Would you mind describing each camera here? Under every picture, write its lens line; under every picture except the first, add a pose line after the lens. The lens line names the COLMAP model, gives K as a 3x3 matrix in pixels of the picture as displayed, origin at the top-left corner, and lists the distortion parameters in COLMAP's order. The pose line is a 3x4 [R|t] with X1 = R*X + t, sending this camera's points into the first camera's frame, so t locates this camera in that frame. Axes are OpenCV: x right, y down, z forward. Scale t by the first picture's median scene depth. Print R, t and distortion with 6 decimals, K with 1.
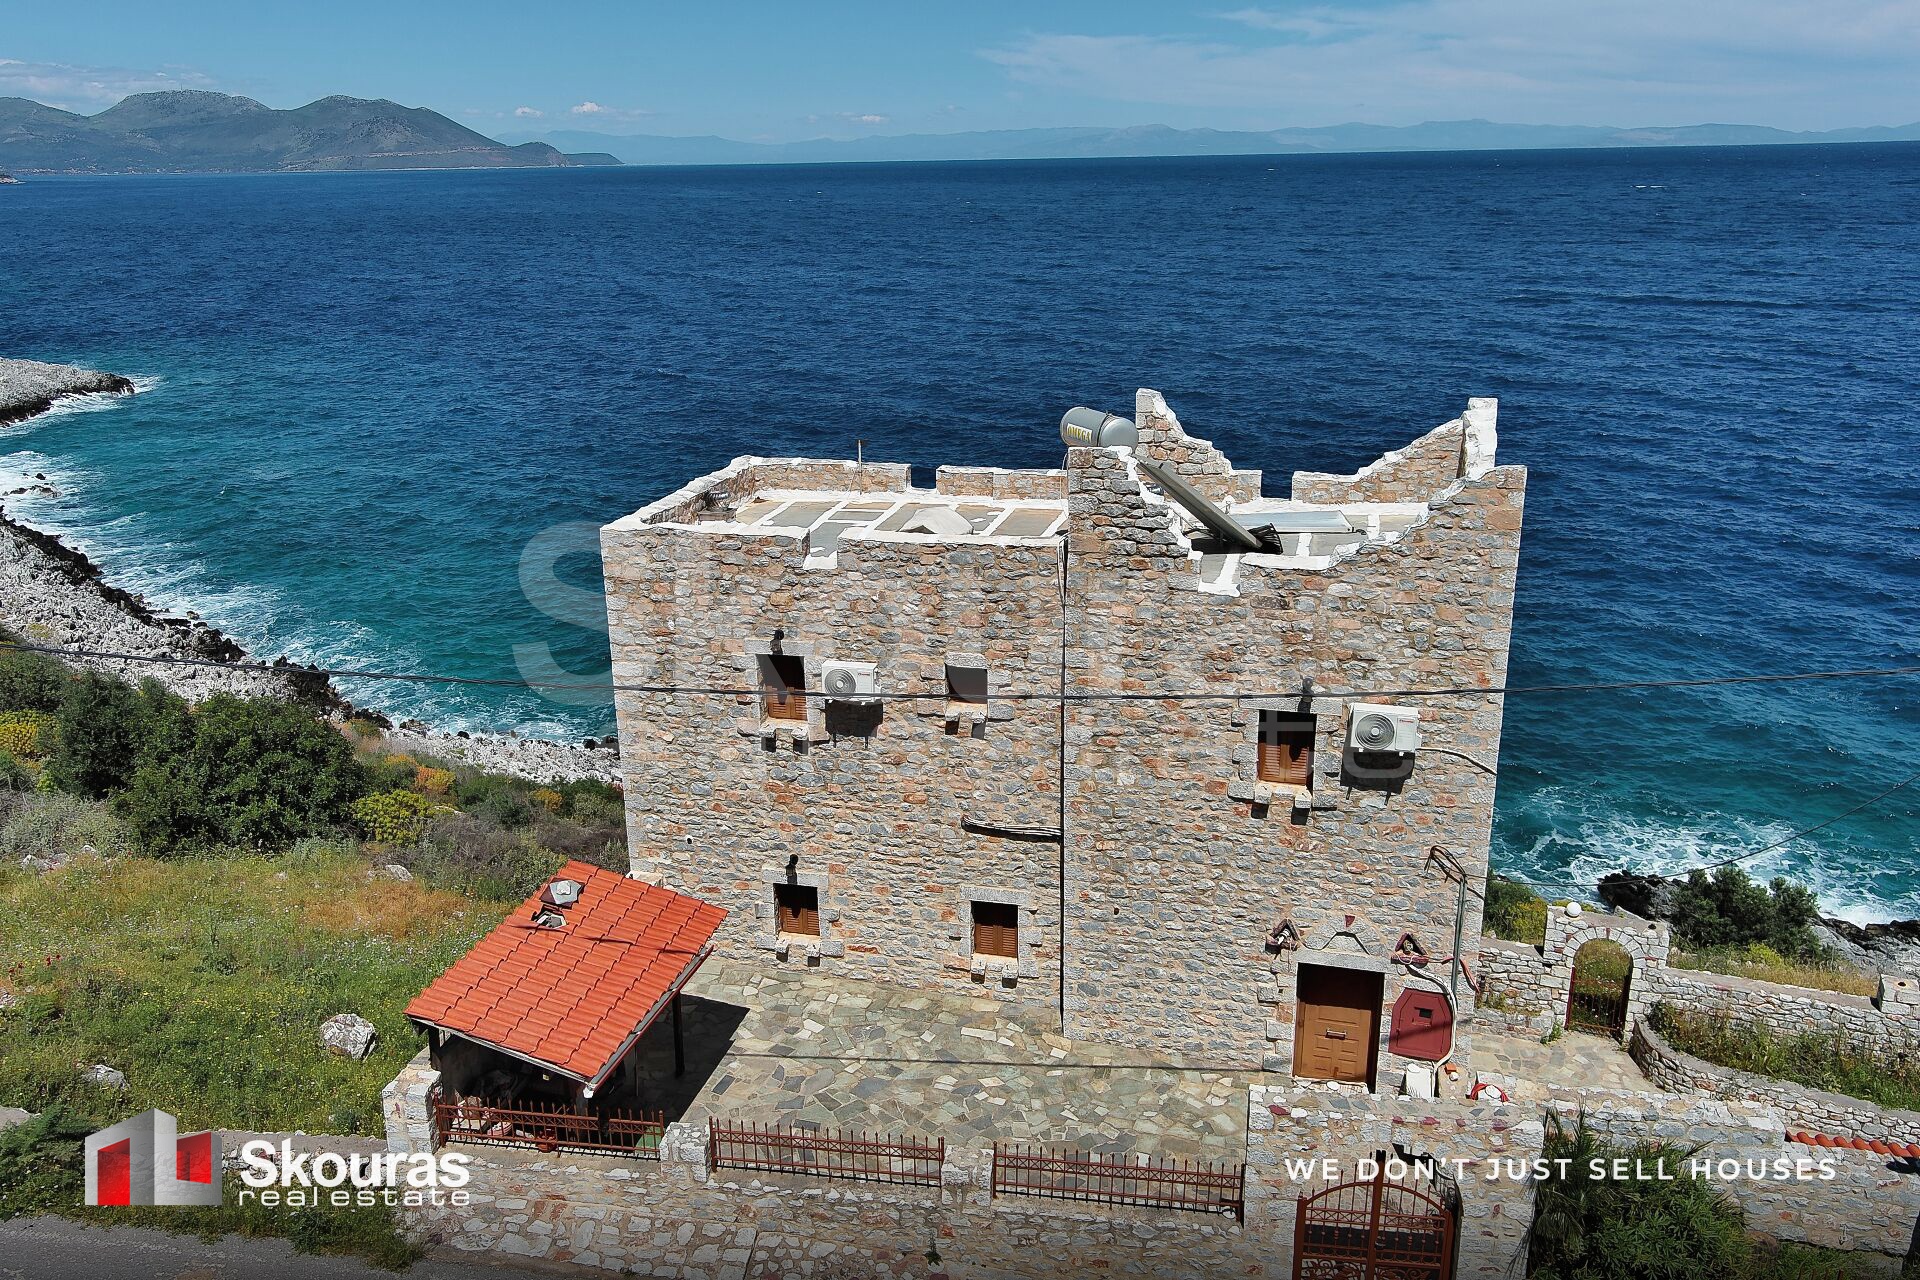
lens RADIAL K [[1478.2, 0, 953.0], [0, 1478.2, 647.3], [0, 0, 1]] dist [0.009087, -0.004899]
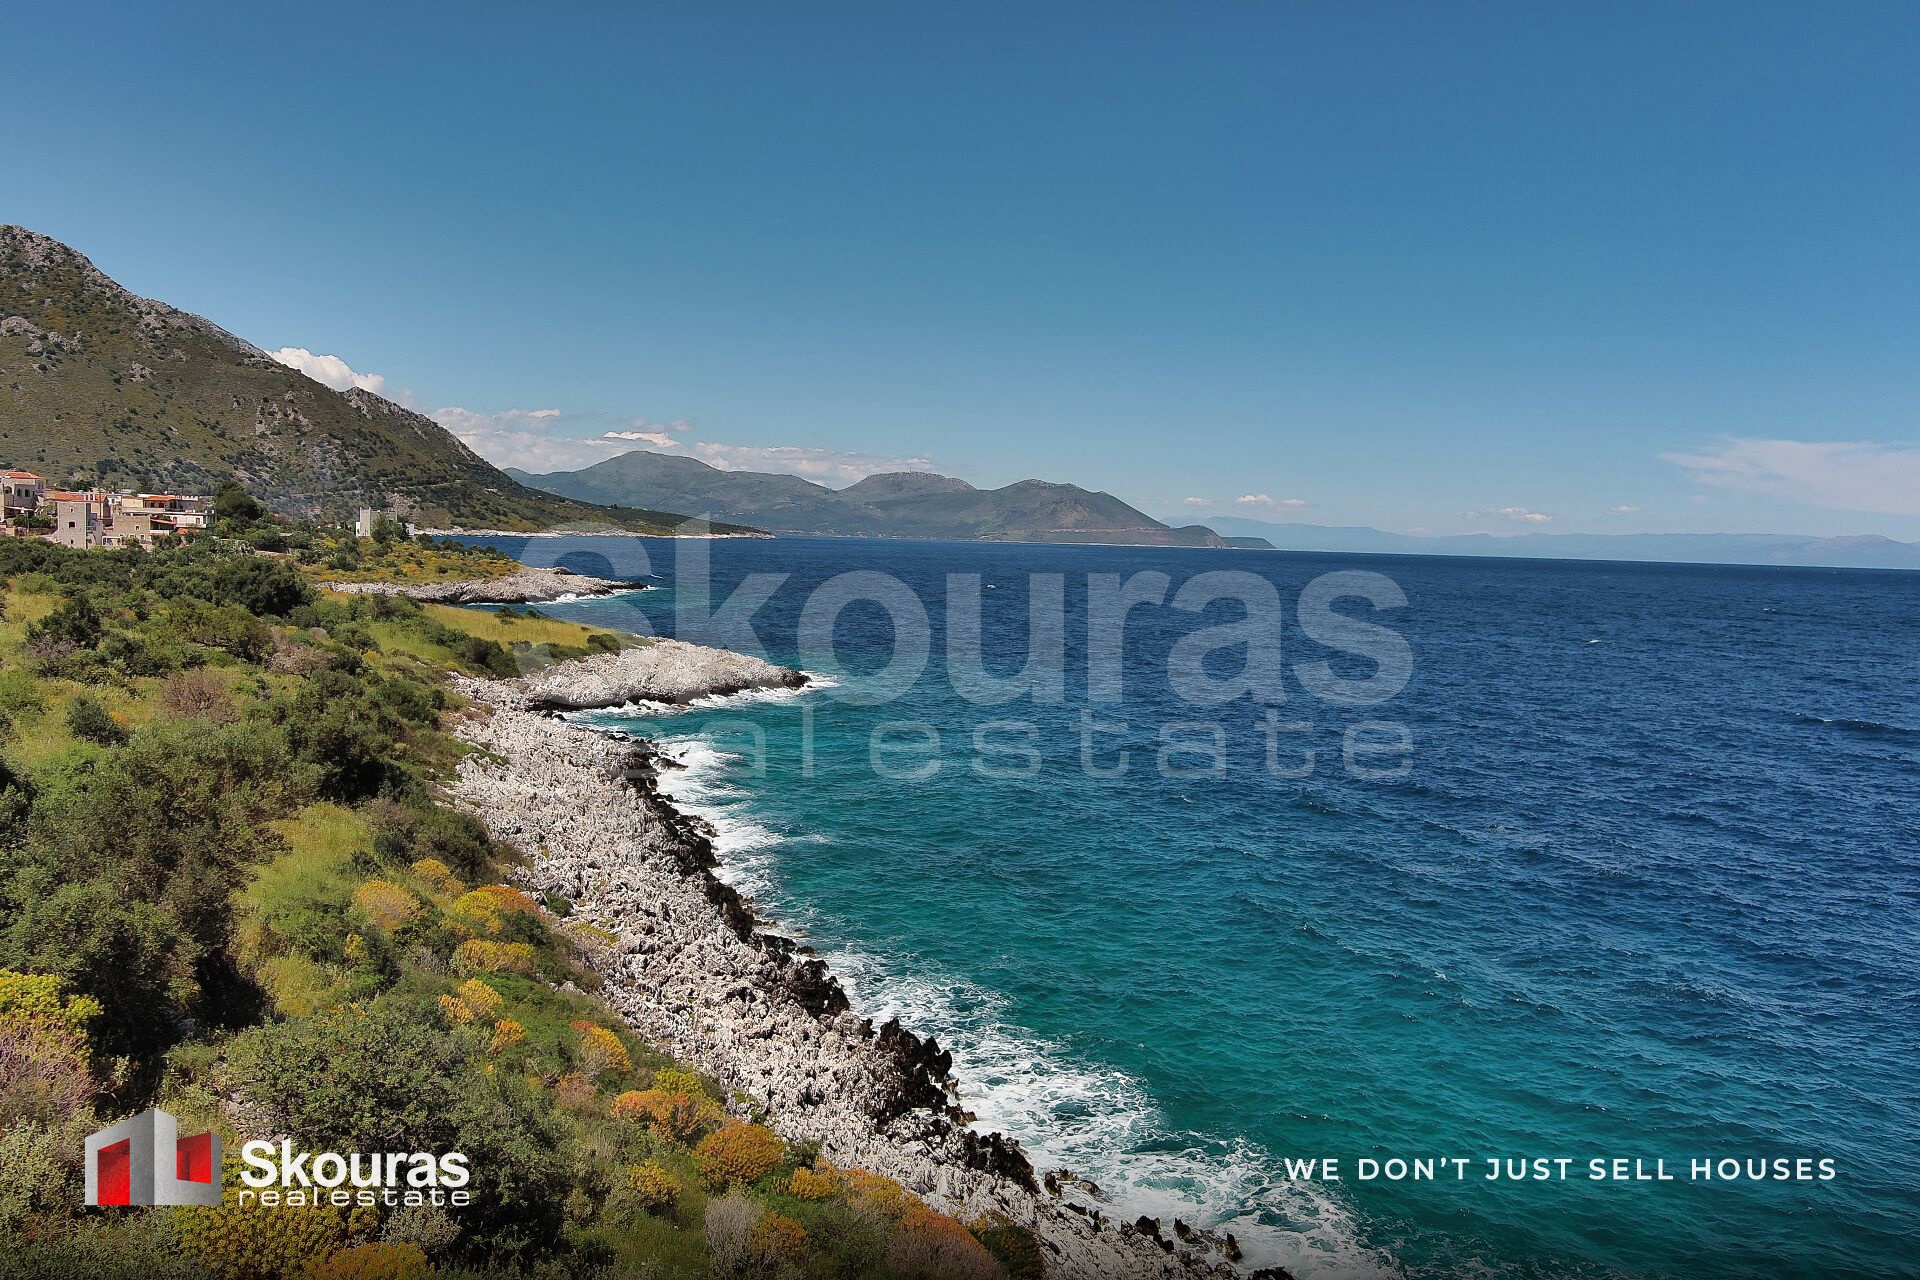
lens RADIAL K [[1478.2, 0, 941.4], [0, 1478.2, 660.0], [0, 0, 1]] dist [0.009087, -0.004899]
pose [[0.907650, 0.078427, -0.412335, -0.149475], [-0.174269, 0.964126, -0.200229, -0.019261], [0.381840, 0.253595, 0.888757, 0.325684]]
